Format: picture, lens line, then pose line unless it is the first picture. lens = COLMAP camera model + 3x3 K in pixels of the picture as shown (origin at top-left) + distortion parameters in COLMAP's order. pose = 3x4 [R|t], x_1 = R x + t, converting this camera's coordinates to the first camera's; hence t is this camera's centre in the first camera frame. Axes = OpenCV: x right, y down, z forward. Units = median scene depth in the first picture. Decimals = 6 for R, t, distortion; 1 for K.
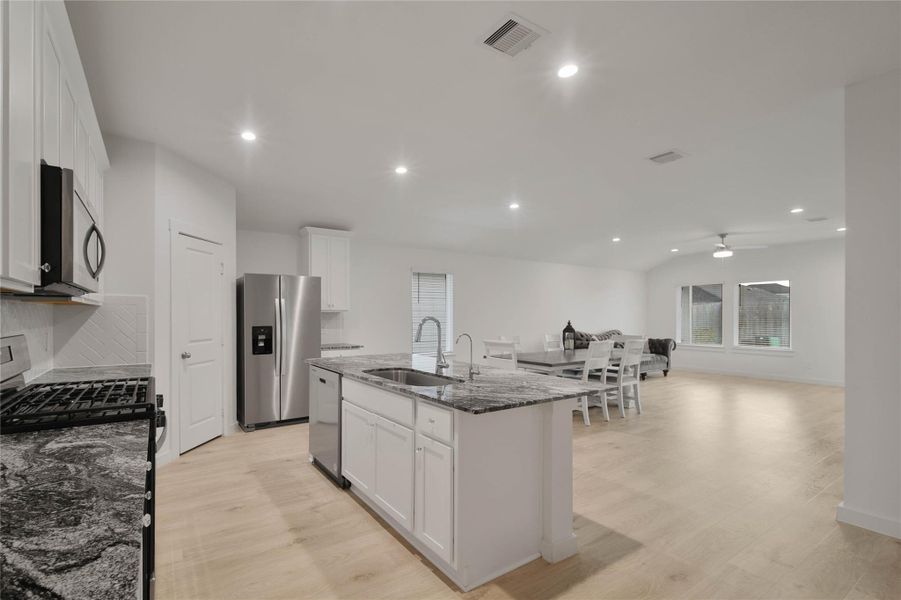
lens RADIAL K [[386.9, 0, 374.6], [0, 386.9, 316.0], [0, 0, 1]] dist [0.002320, -0.000029]
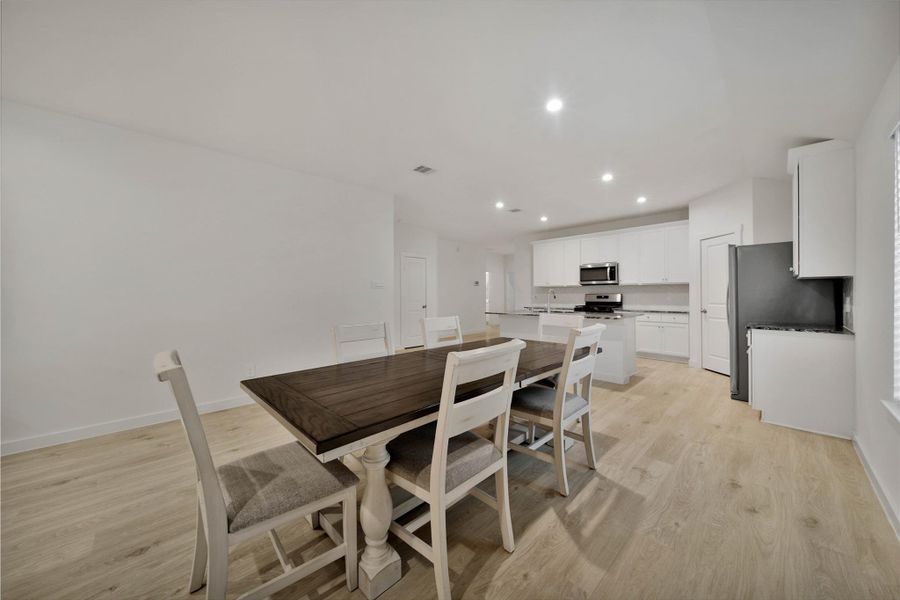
lens RADIAL K [[317.6, 0, 451.1], [0, 317.6, 293.7], [0, 0, 1]] dist [0.000267, -0.000149]
pose [[-0.970664, 0.002373, -0.240429, 0.621129], [0.002979, 0.999993, -0.002154, 0.017588], [0.240422, -0.002807, -0.970664, 1.406136]]
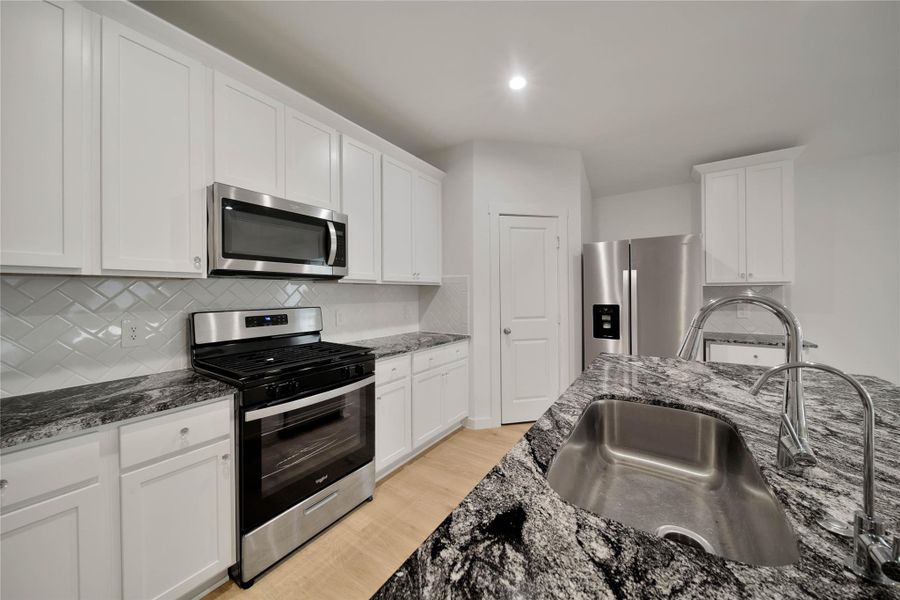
lens RADIAL K [[324.1, 0, 450.3], [0, 324.1, 294.7], [0, 0, 1]] dist [-0.001750, -0.000274]
pose [[0.441693, -0.001865, -0.897164, 0.151515], [0.006921, 0.999975, 0.001329, 0.001433], [0.897139, -0.006796, 0.441695, 0.323325]]
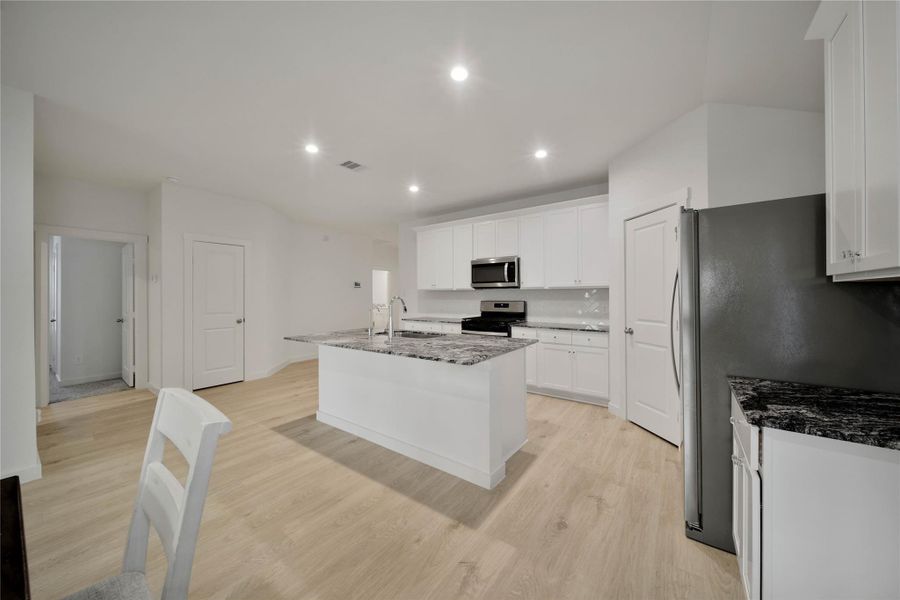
lens RADIAL K [[317.6, 0, 451.1], [0, 317.6, 293.7], [0, 0, 1]] dist [0.000267, -0.000149]
pose [[-0.914339, -0.000110, -0.404950, 0.220703], [0.001804, 0.999989, -0.004344, 0.000092], [0.404946, -0.004702, -0.914328, 1.086585]]
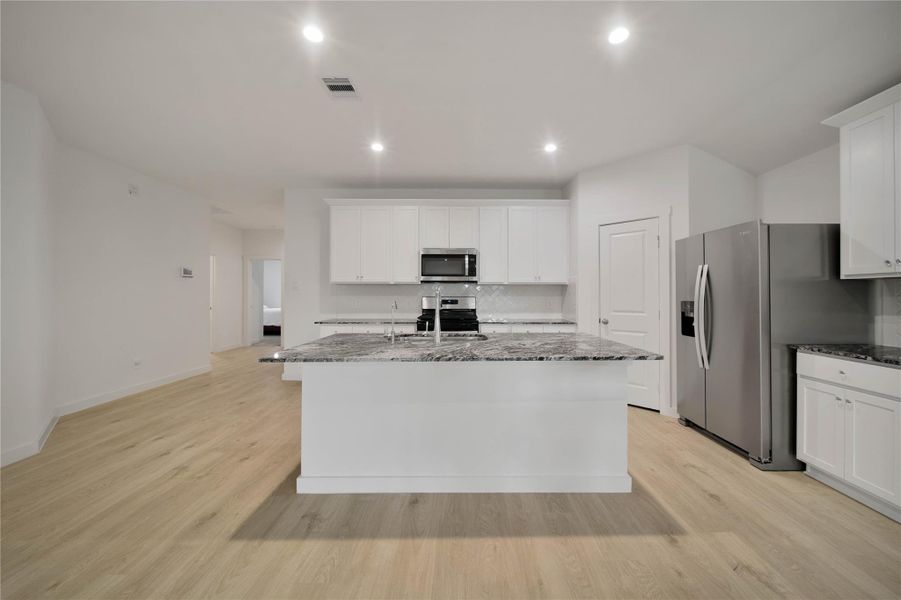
lens RADIAL K [[331.9, 0, 462.7], [0, 331.9, 293.8], [0, 0, 1]] dist [-0.001020, -0.000226]
pose [[-0.494420, -0.007355, -0.869192, 0.453313], [-0.004924, 0.999972, -0.005660, 0.013842], [0.869209, 0.001481, -0.494442, 0.762613]]
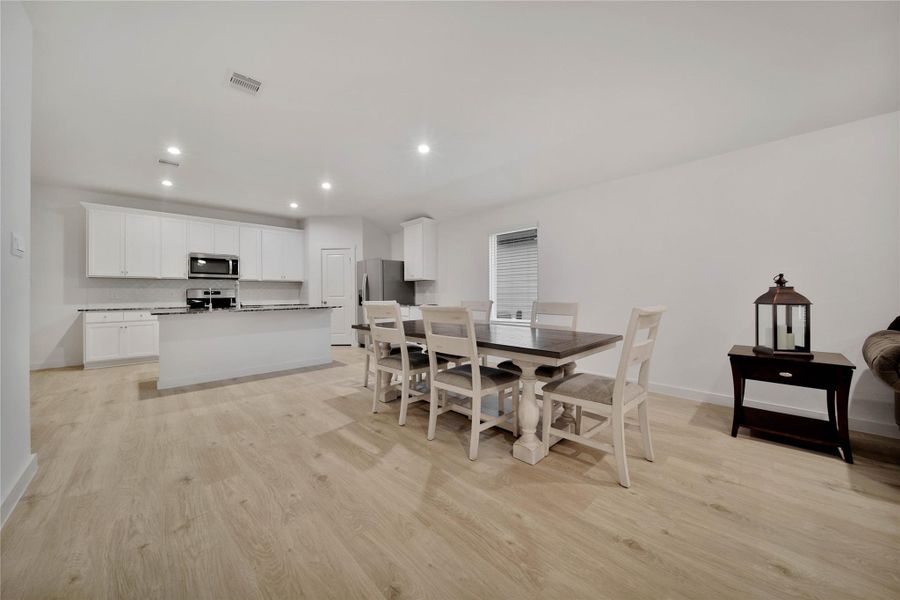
lens RADIAL K [[324.1, 0, 450.3], [0, 324.1, 294.7], [0, 0, 1]] dist [-0.001750, -0.000274]
pose [[0.235512, -0.003101, -0.971867, 1.045741], [0.005452, 0.999983, -0.001869, 0.043906], [0.971856, -0.004859, 0.235525, 0.856702]]
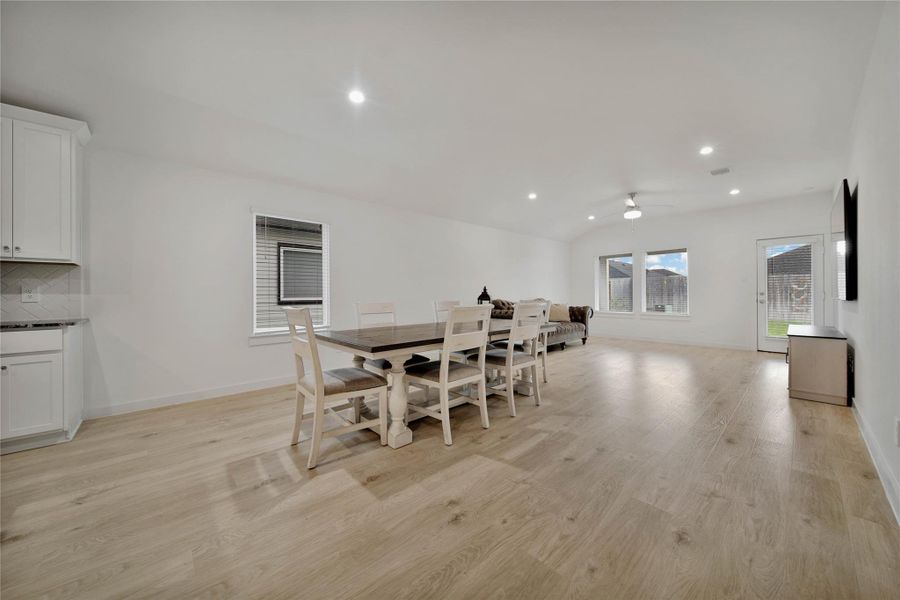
lens RADIAL K [[321.2, 0, 450.9], [0, 321.2, 293.5], [0, 0, 1]] dist [0.001901, 0.000064]
pose [[0.976113, -0.006623, 0.217161, 0.383857], [0.007255, 0.999971, -0.002112, 0.040287], [-0.217141, 0.003637, 0.976133, 0.434786]]
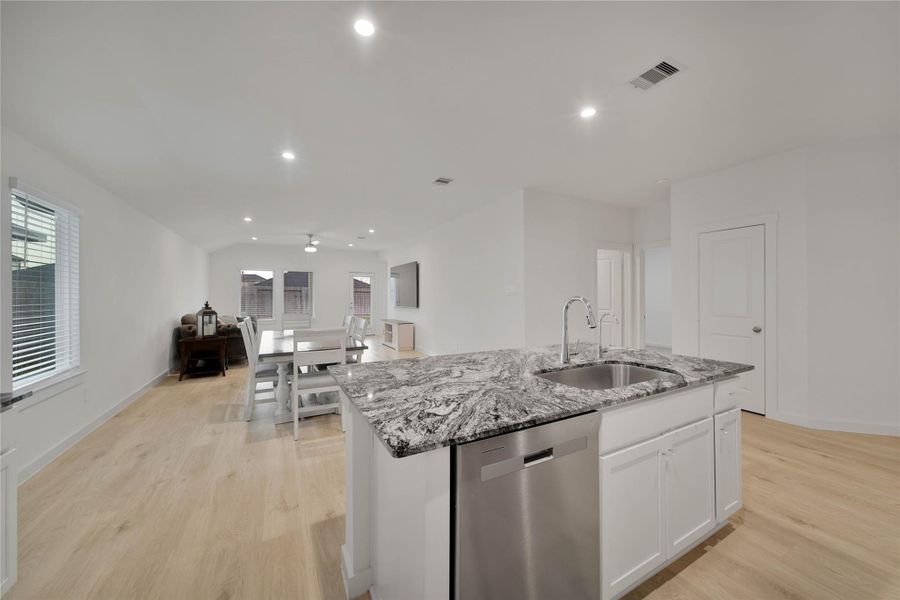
lens RADIAL K [[324.1, 0, 450.3], [0, 324.1, 294.7], [0, 0, 1]] dist [-0.001750, -0.000274]
pose [[0.029254, 0.000689, 0.999572, -0.277781], [0.002128, 0.999997, -0.000752, -0.001883], [-0.999570, 0.002149, 0.029253, 0.633969]]
